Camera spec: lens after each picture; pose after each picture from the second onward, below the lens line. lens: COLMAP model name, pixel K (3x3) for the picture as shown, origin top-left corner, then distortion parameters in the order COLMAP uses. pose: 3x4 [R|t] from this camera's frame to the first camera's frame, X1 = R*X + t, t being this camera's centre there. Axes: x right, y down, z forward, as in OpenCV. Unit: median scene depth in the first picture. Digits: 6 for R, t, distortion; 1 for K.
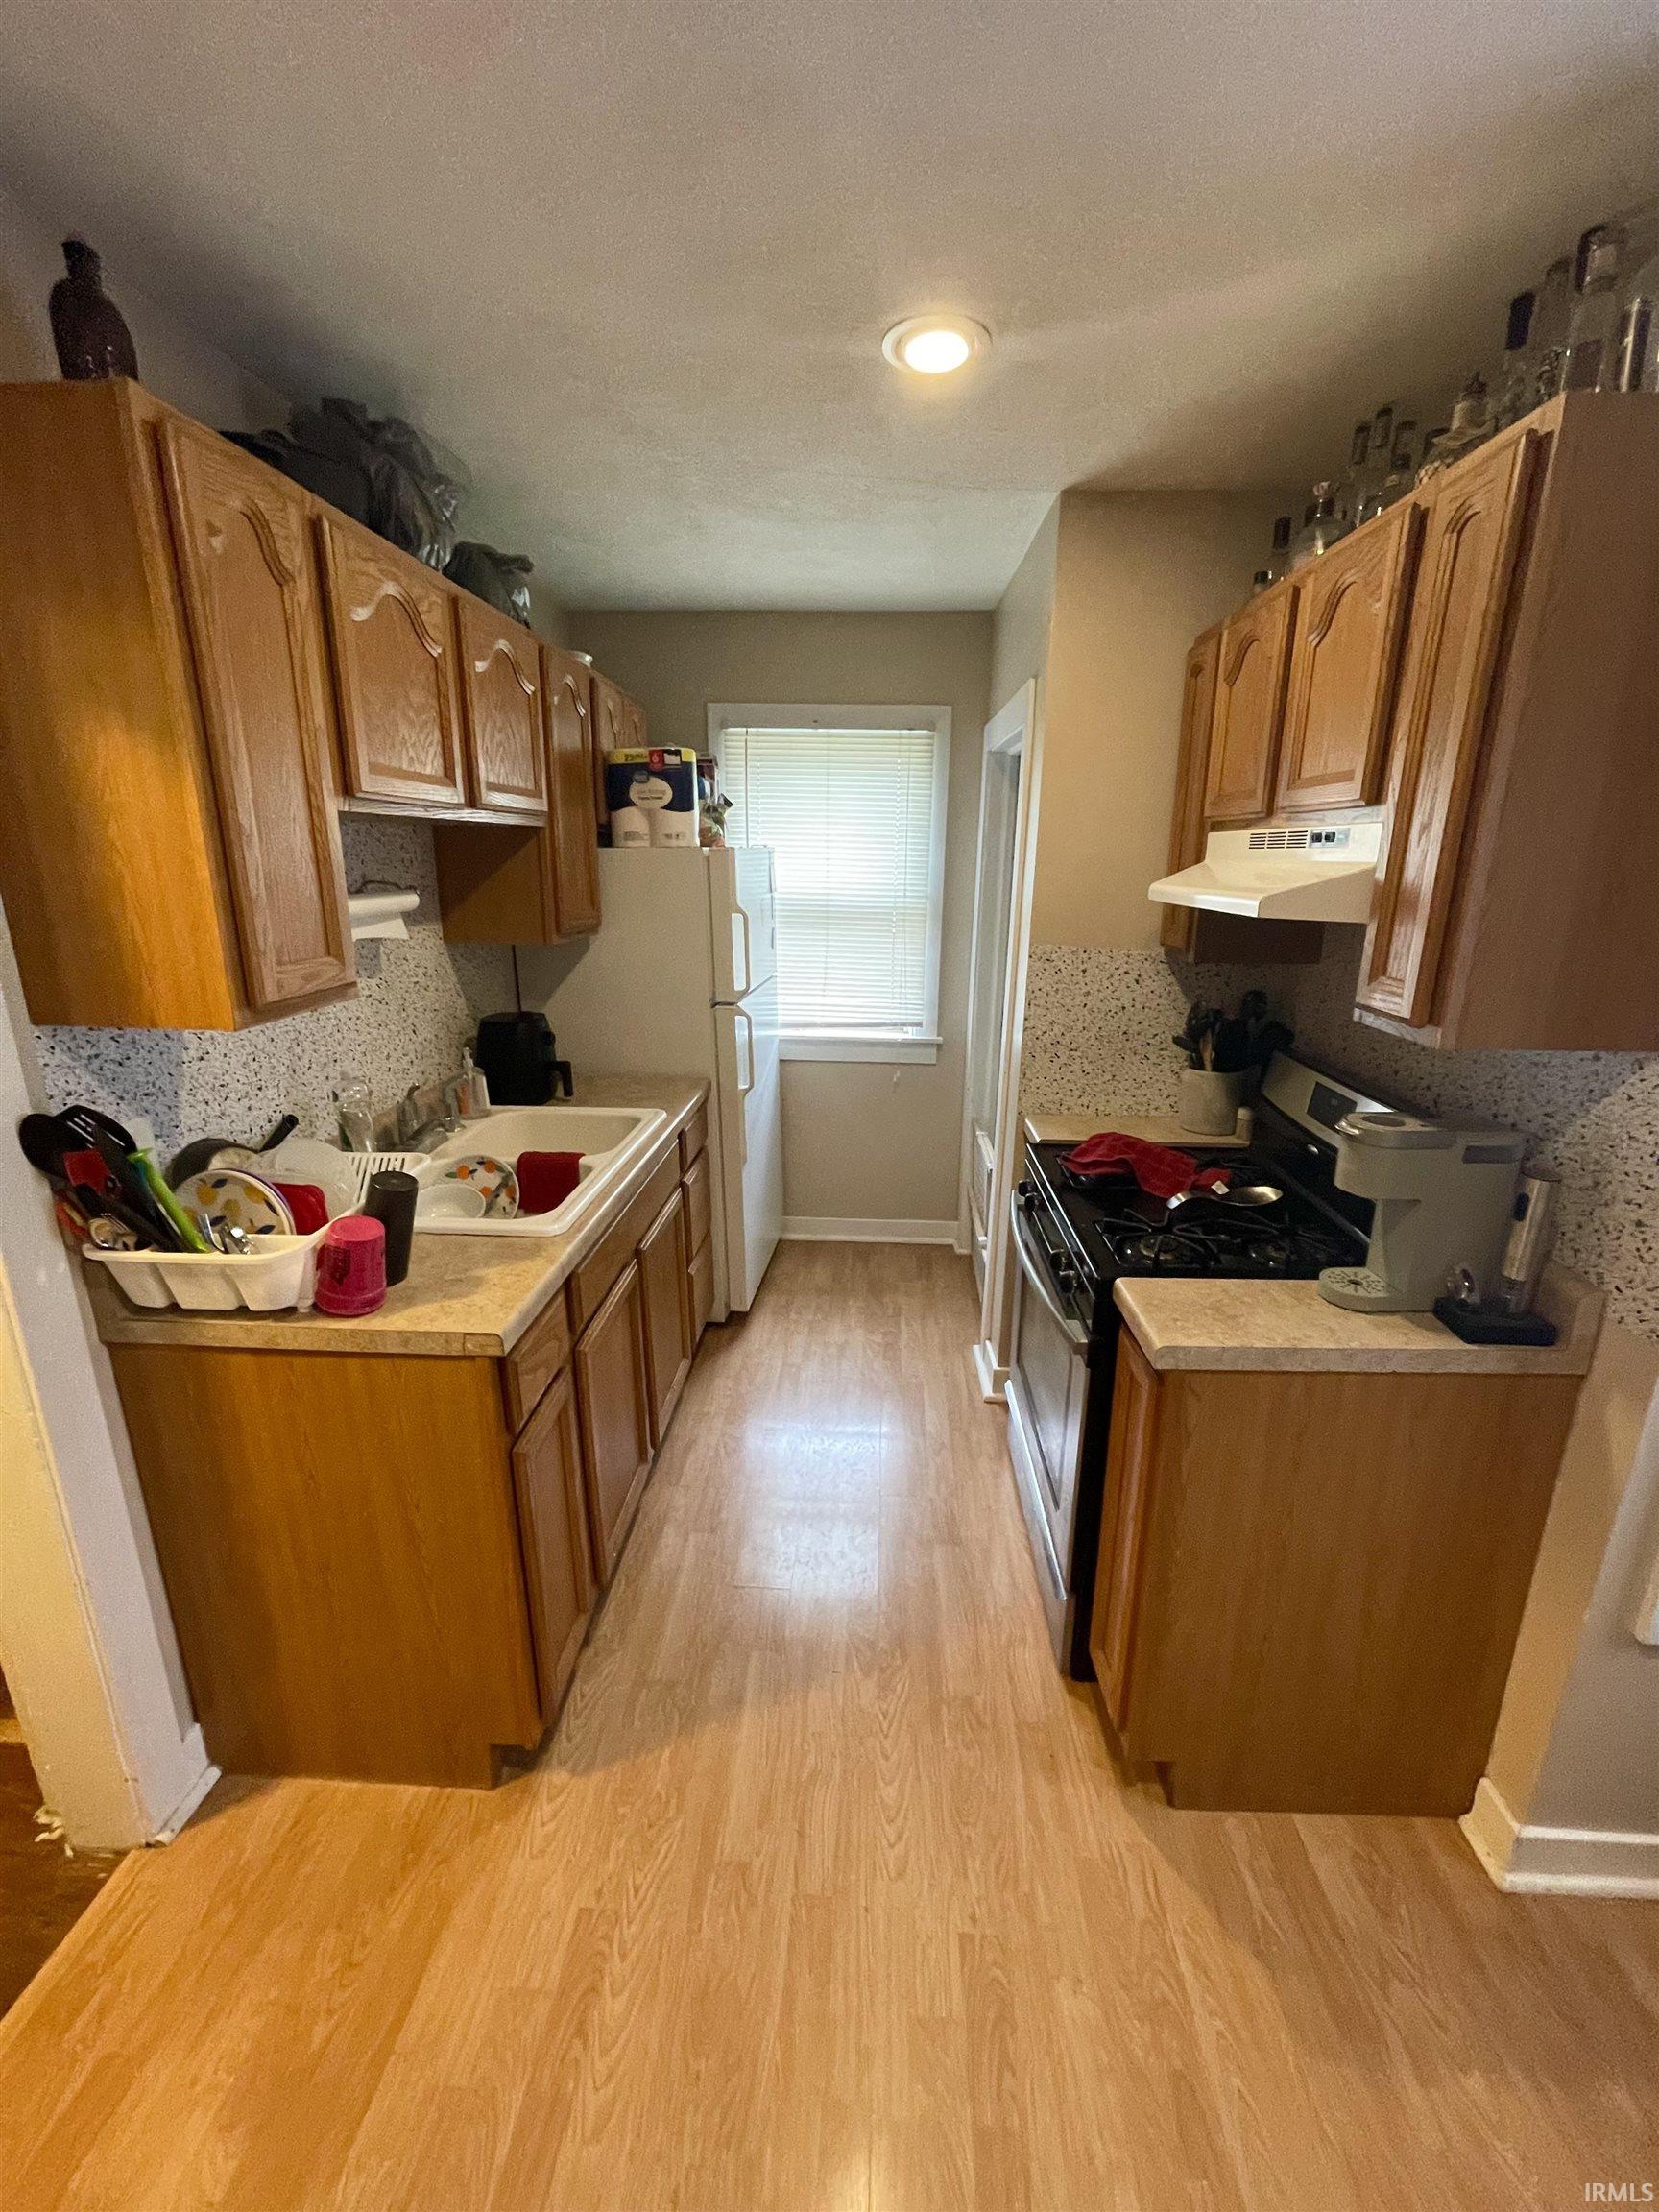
lens RADIAL K [[893.0, 0, 832.9], [0, 893.0, 1104.7], [0, 0, 1]] dist [-0.004021, -0.000272]
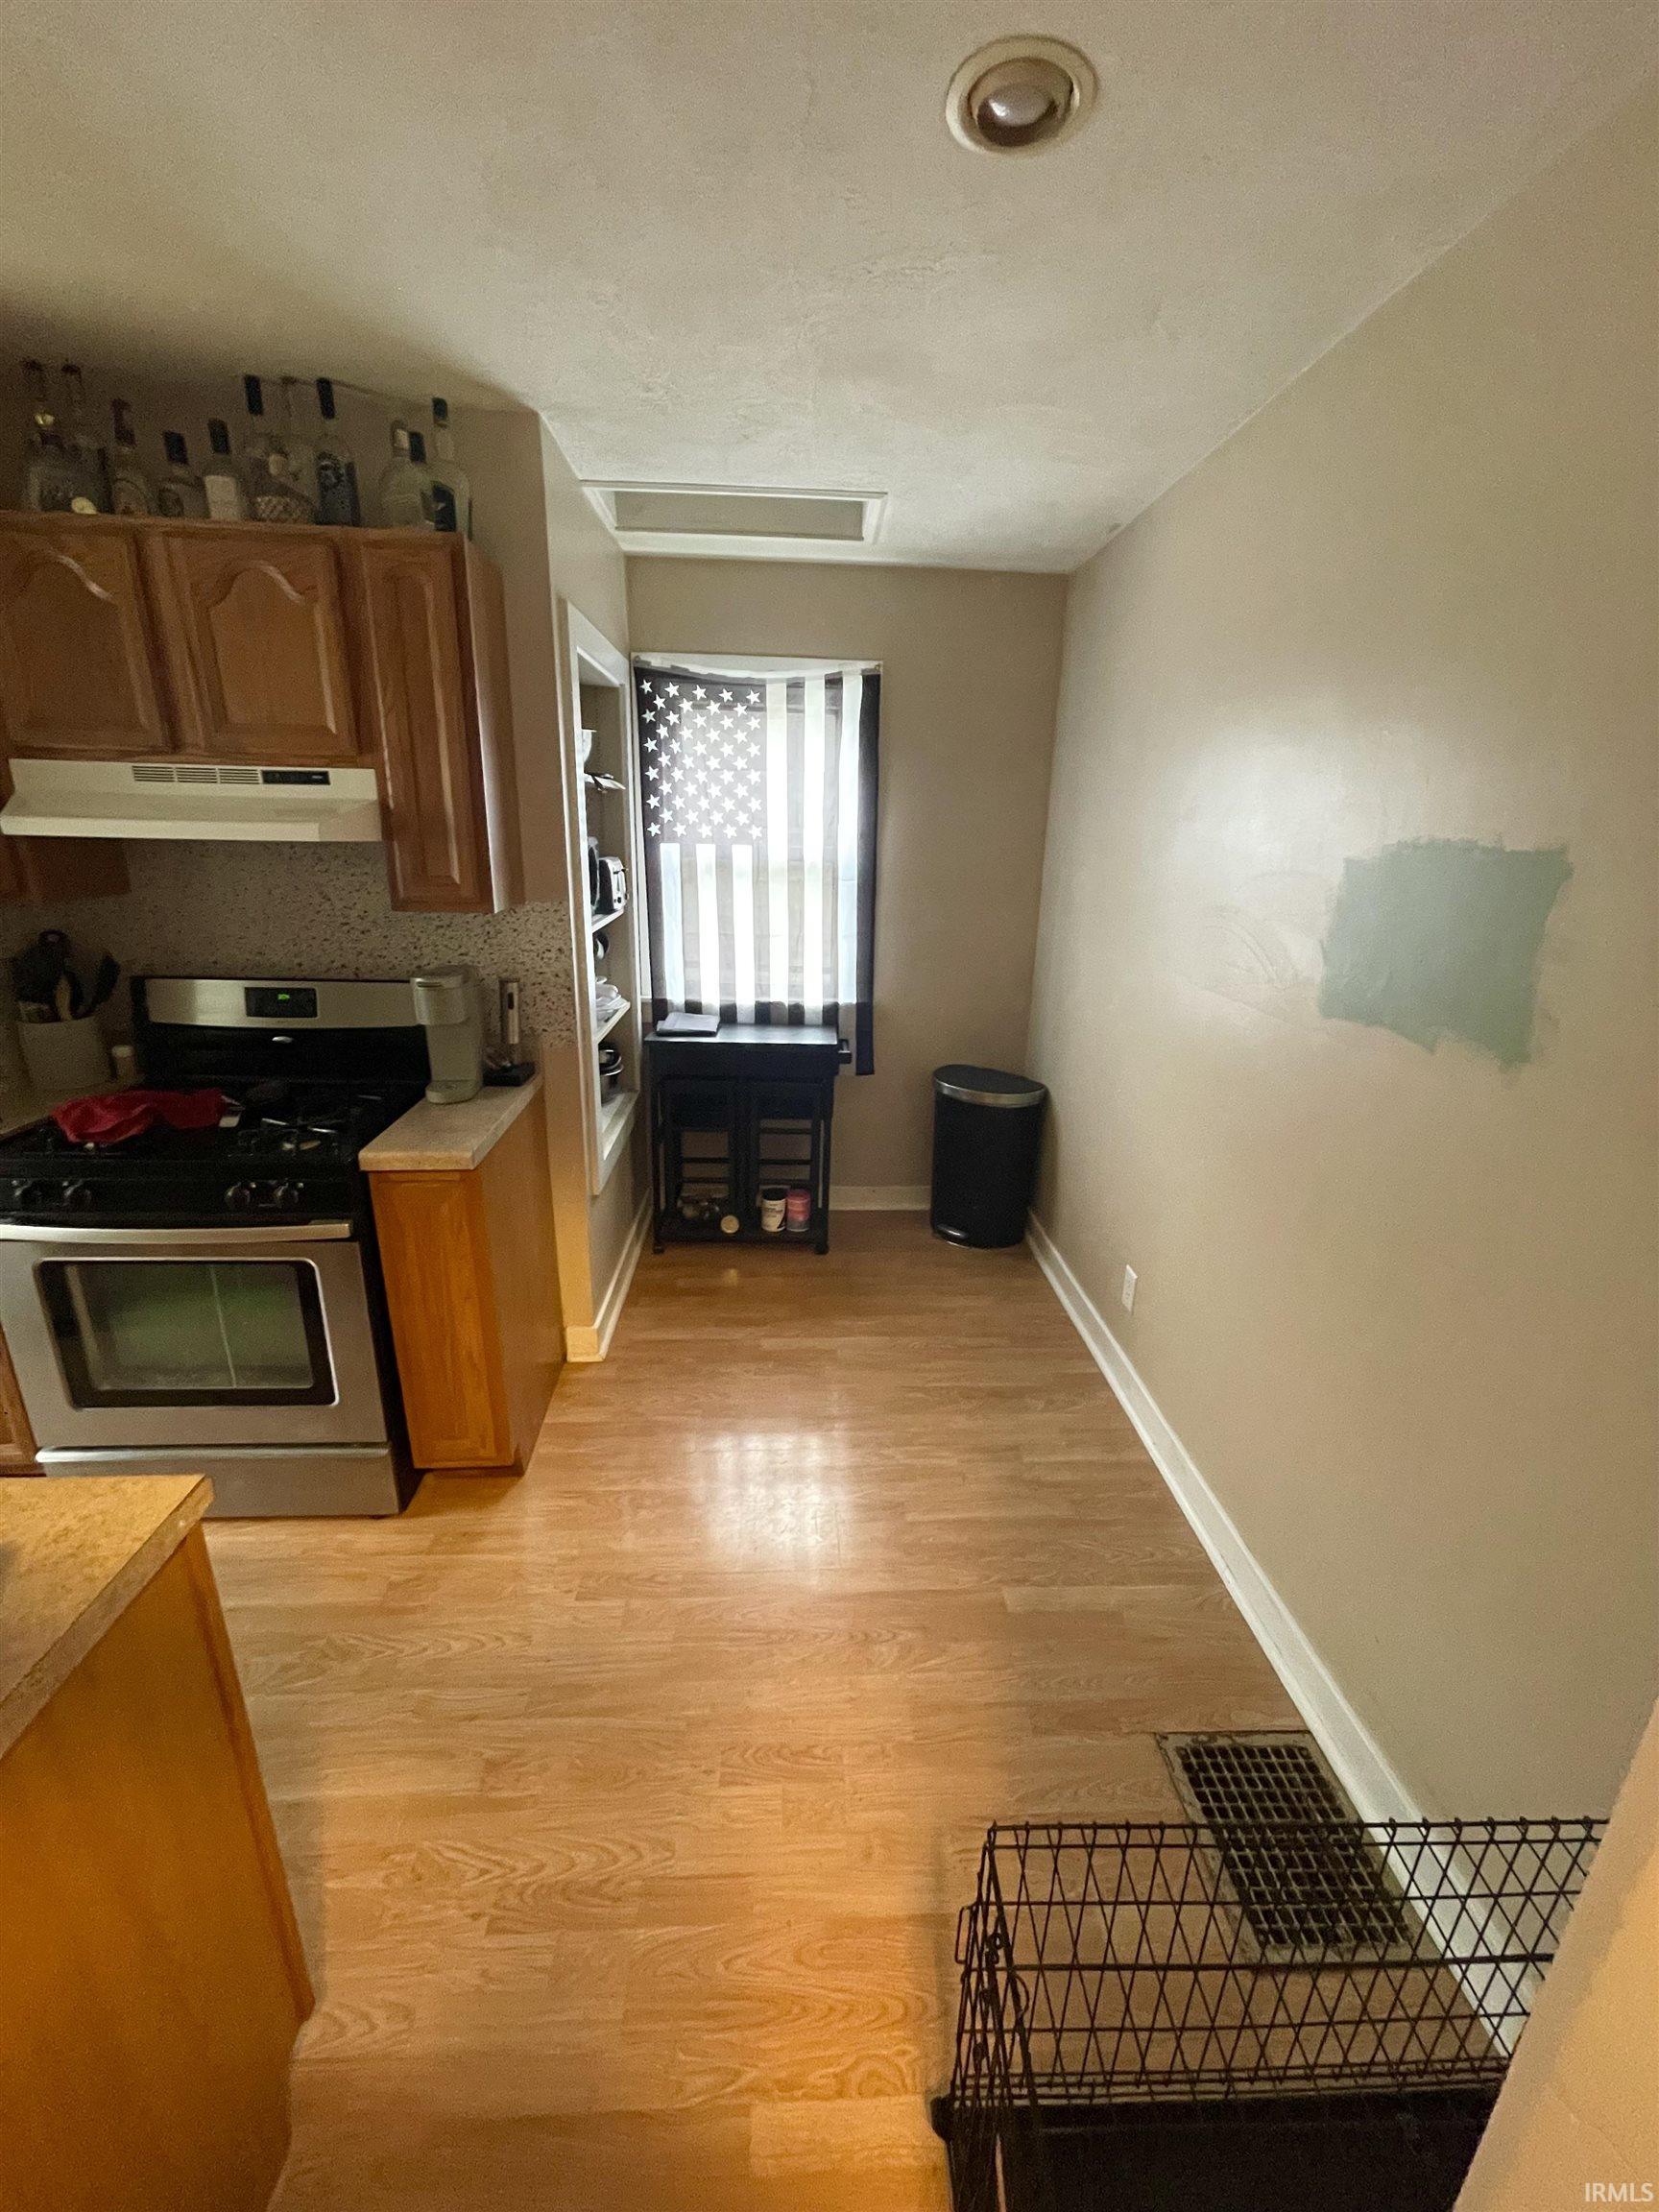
lens RADIAL K [[893.0, 0, 829.3], [0, 893.0, 1105.1], [0, 0, 1]] dist [-0.004021, -0.000272]
pose [[-0.098362, -0.307721, 0.946379, -0.860757], [0.245981, 0.913963, 0.322747, -0.092167], [-0.964271, 0.264538, -0.014206, 0.405636]]
